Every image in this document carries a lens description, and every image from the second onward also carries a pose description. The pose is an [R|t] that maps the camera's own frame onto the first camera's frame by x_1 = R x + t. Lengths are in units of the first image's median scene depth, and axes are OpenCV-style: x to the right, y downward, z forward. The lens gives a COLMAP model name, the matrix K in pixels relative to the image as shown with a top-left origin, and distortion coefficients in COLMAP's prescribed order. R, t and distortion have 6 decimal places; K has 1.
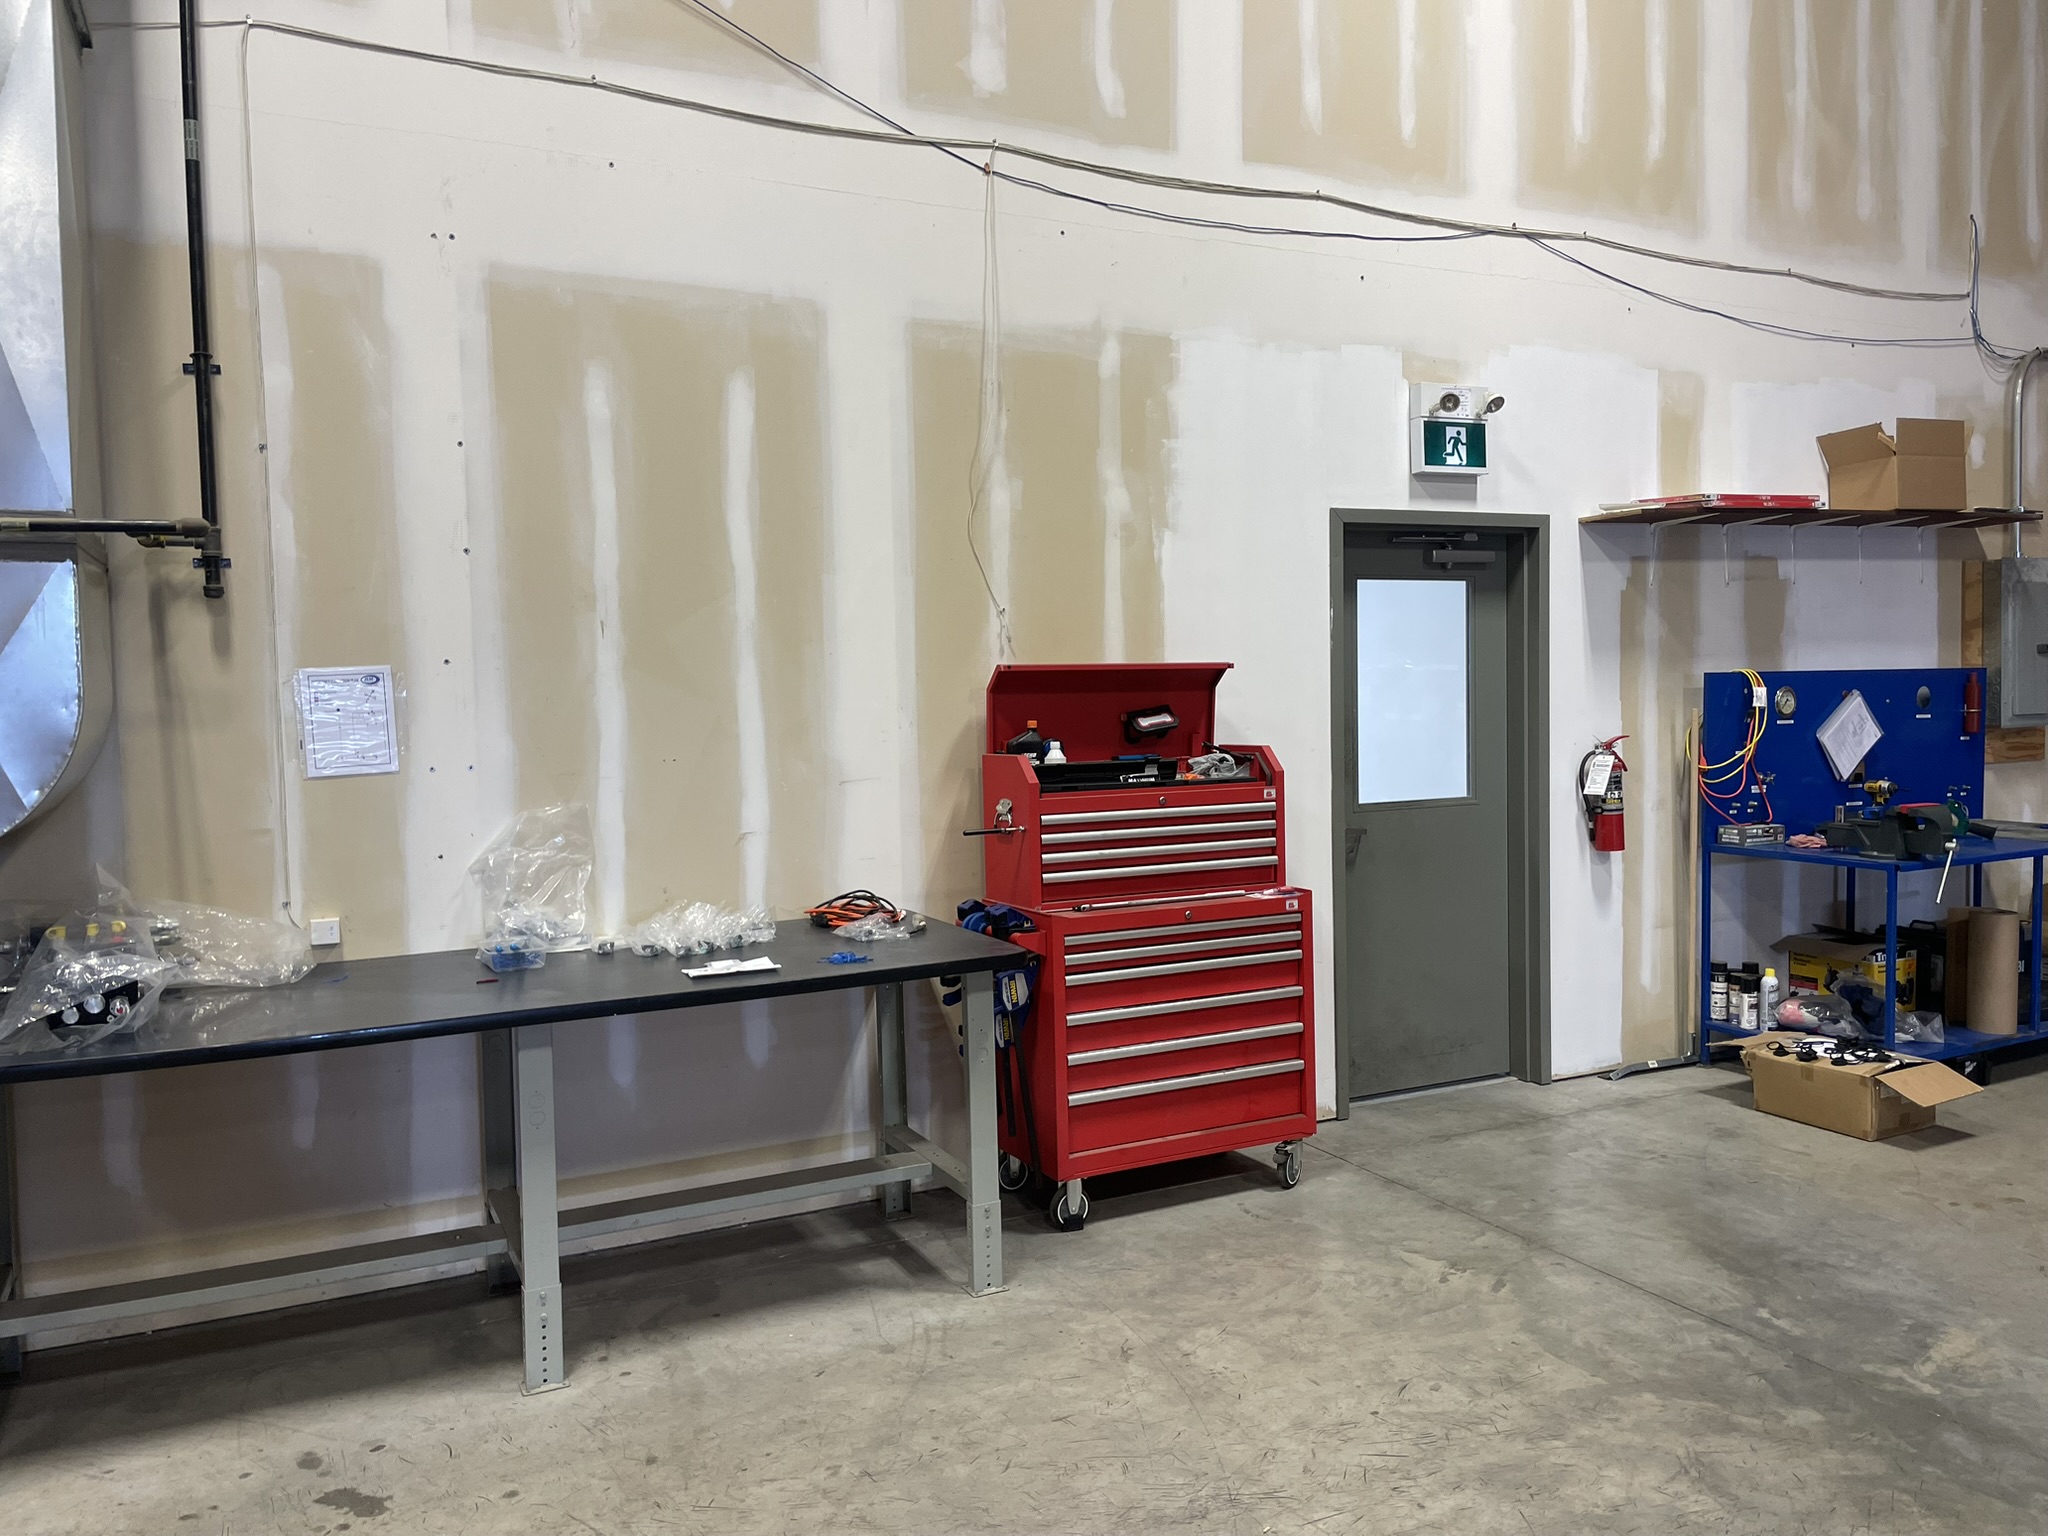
lens RADIAL K [[1542.3, 0, 1024.0], [0, 1542.3, 768.0], [0, 0, 1]] dist [0.102314, -0.137786]
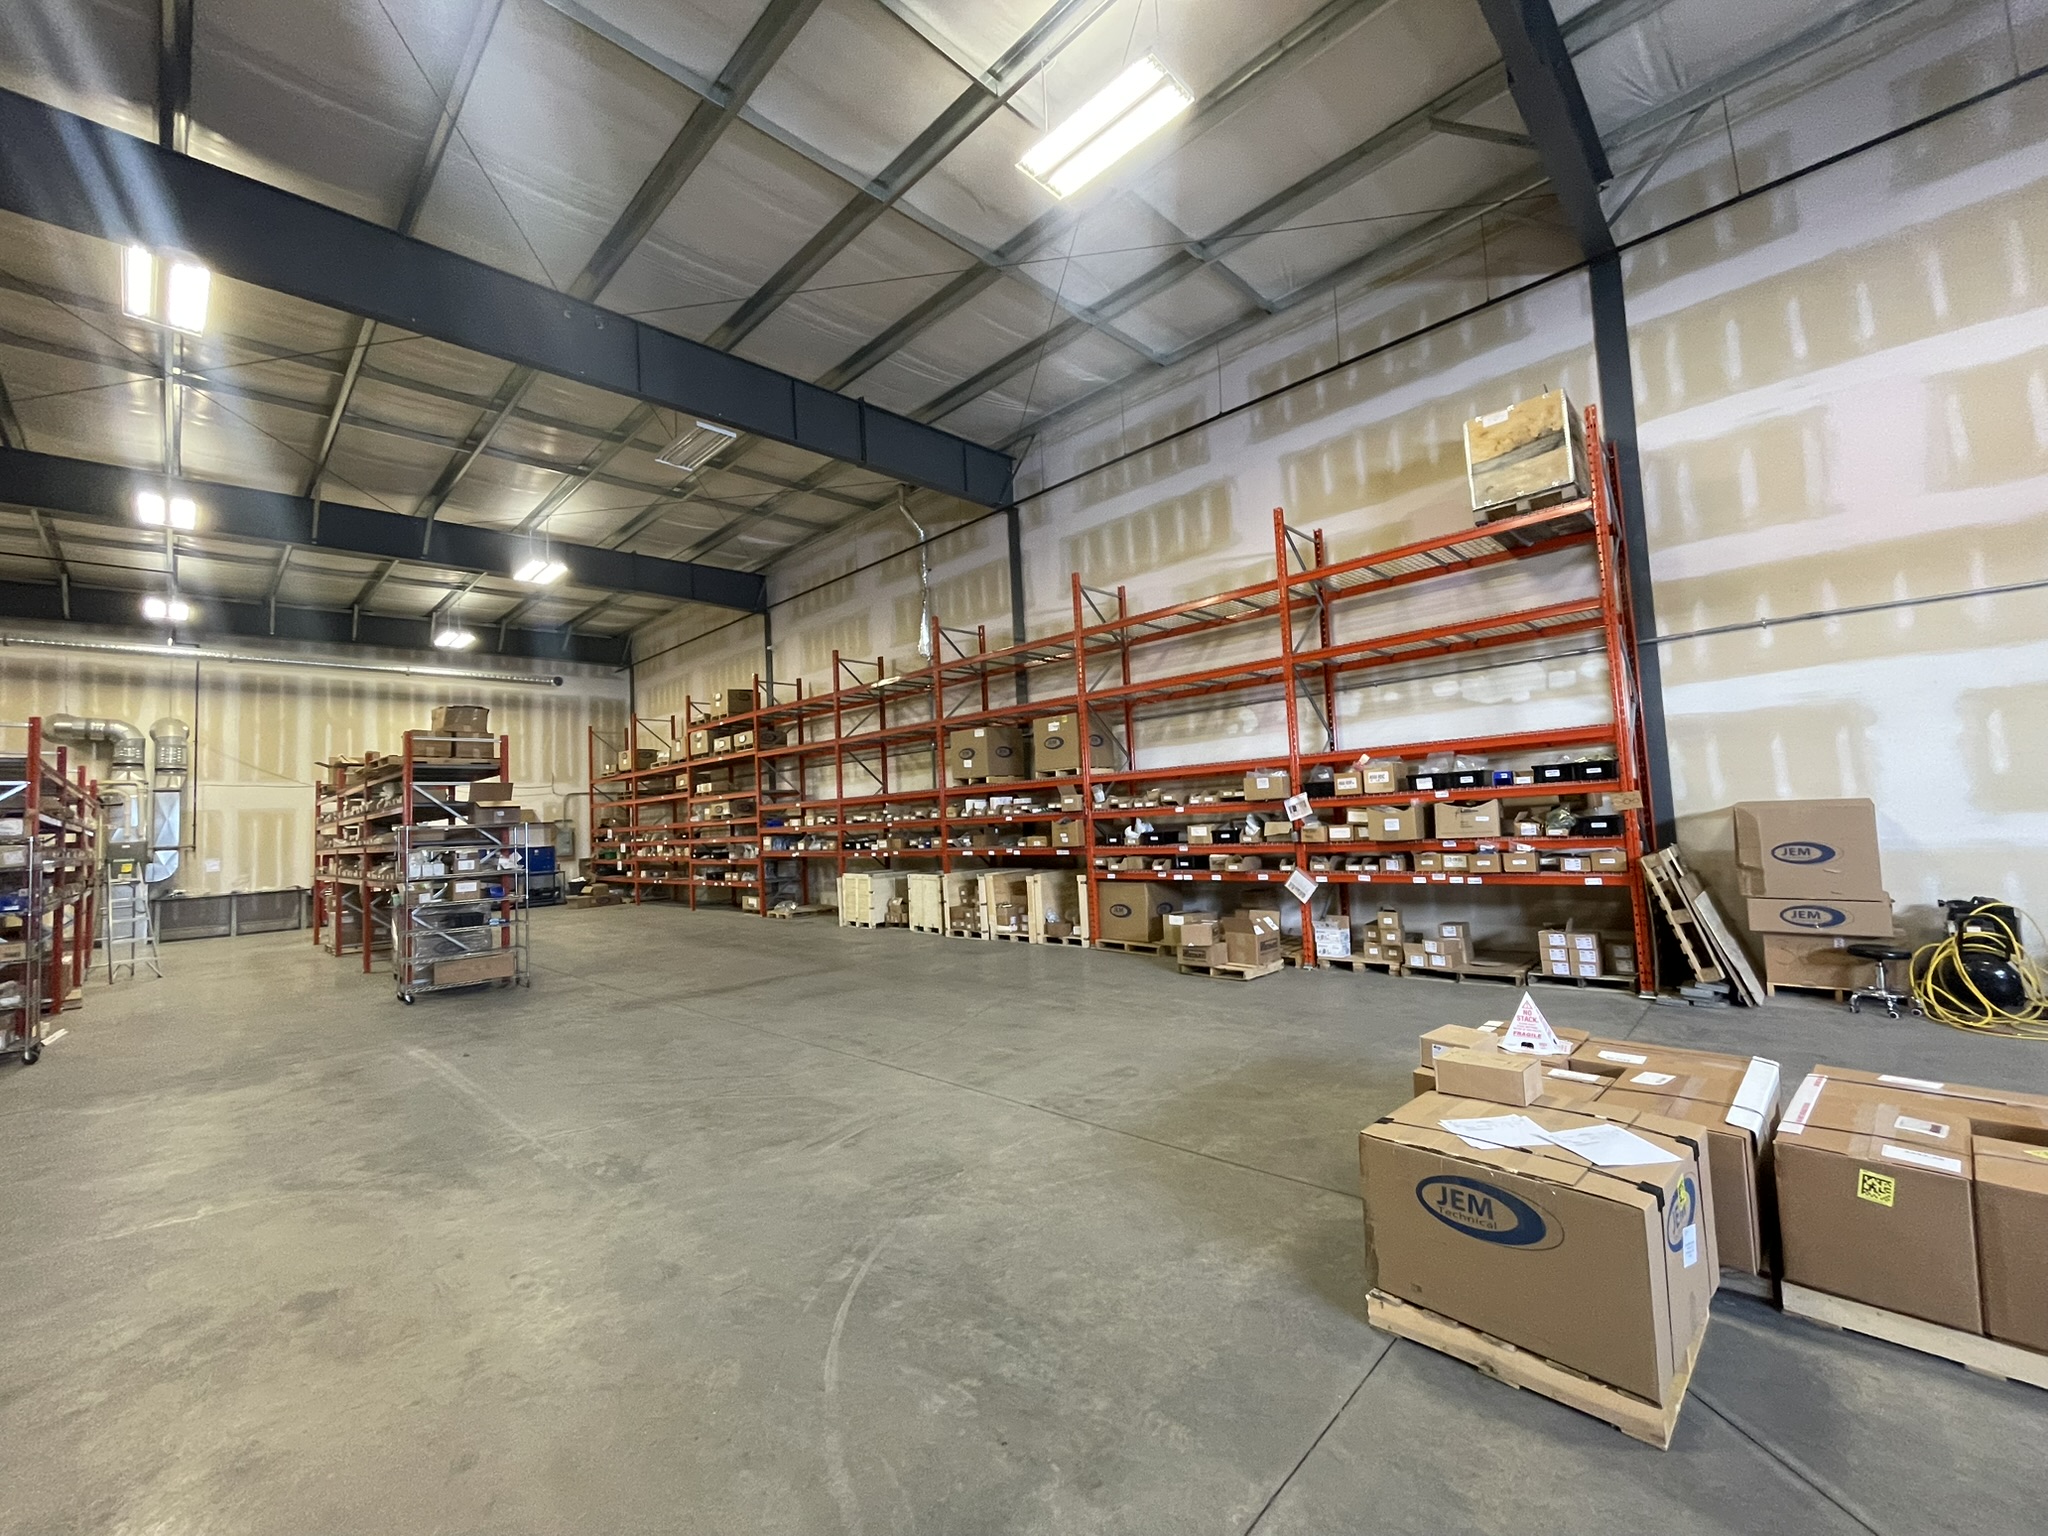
lens RADIAL K [[839.2, 0, 1024.0], [0, 839.2, 768.0], [0, 0, 1]] dist [-0.002668, -0.000194]
pose [[0.951605, -0.006220, 0.307260, 1.882298], [0.044721, 0.991955, -0.118424, 0.143488], [-0.304052, 0.126434, 0.944228, -3.733476]]
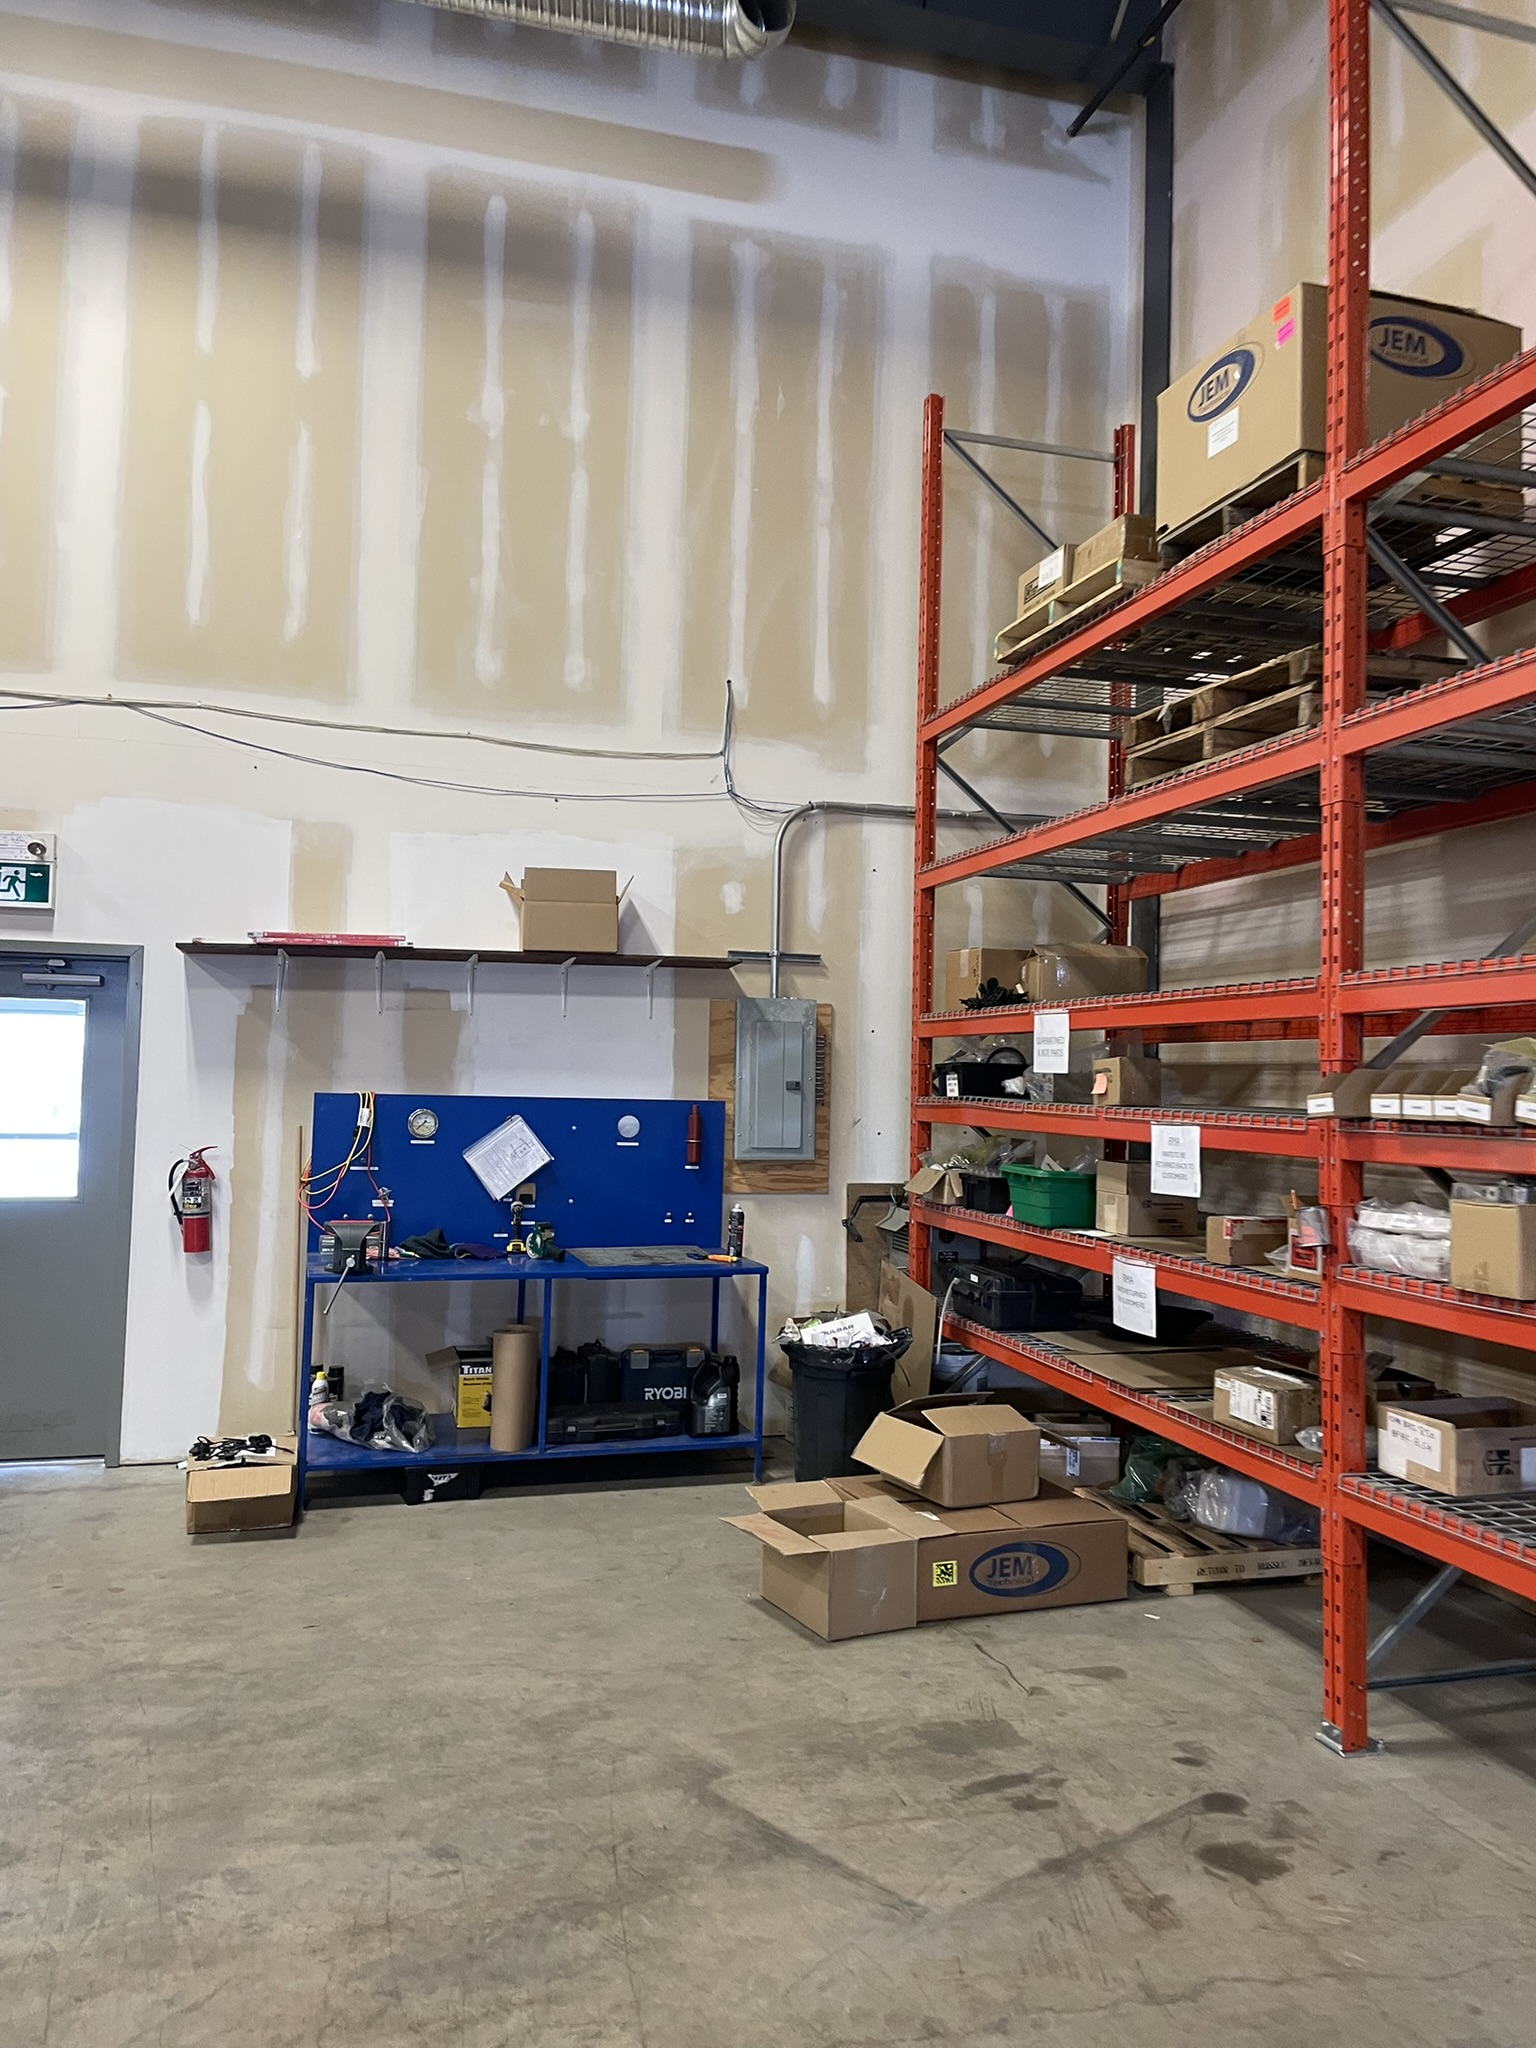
lens RADIAL K [[1542.3, 0, 812.9], [0, 1542.3, 1009.4], [0, 0, 1]] dist [0.102314, -0.137786]
pose [[0.980865, 0.032079, -0.192029, 1.207771], [-0.052323, 0.993479, -0.101296, -0.032792], [0.187527, 0.109405, 0.976148, -0.002149]]
